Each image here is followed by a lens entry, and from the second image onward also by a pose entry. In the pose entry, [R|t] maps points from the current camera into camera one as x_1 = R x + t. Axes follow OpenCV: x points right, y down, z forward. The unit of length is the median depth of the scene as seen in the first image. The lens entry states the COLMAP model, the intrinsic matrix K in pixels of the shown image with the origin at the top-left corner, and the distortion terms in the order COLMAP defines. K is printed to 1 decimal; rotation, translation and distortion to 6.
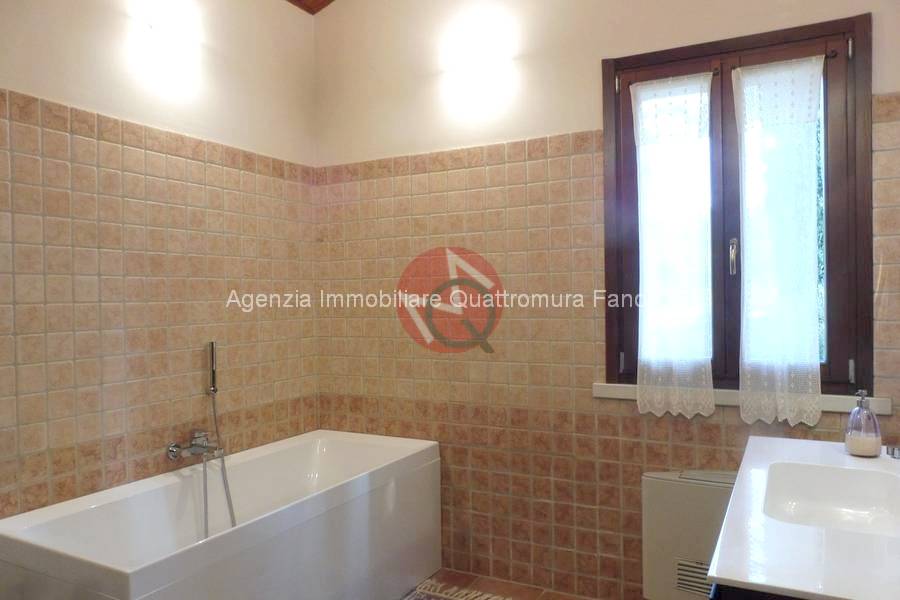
lens RADIAL K [[650.2, 0, 450.0], [0, 650.2, 300.0], [0, 0, 1]] dist [-0.039656, 0.002411]
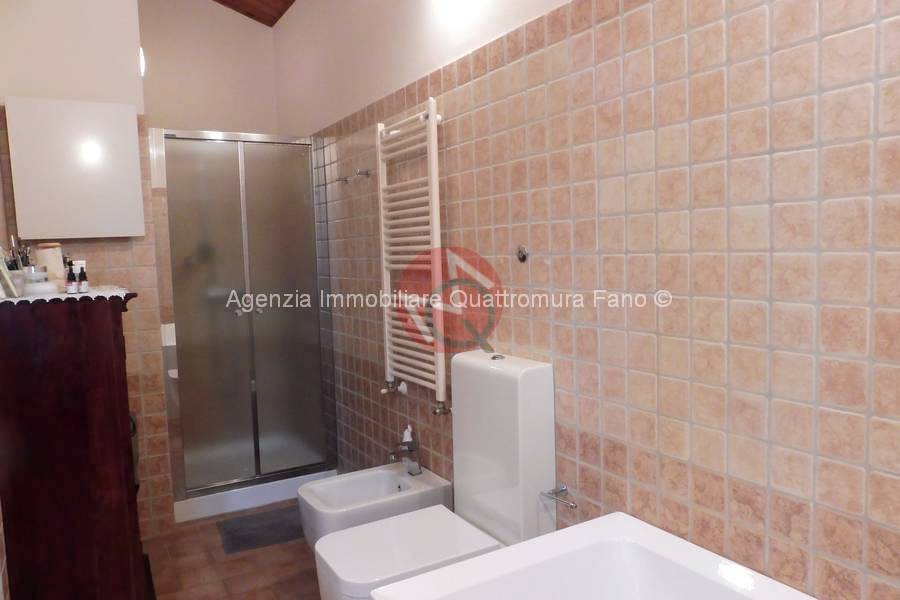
lens RADIAL K [[650.2, 0, 450.0], [0, 650.2, 300.0], [0, 0, 1]] dist [-0.039656, 0.002411]
pose [[-0.520415, 0.099953, -0.848043, 0.079152], [0.035108, 0.994790, 0.095705, -0.017833], [0.853191, 0.020033, -0.521213, 1.079592]]
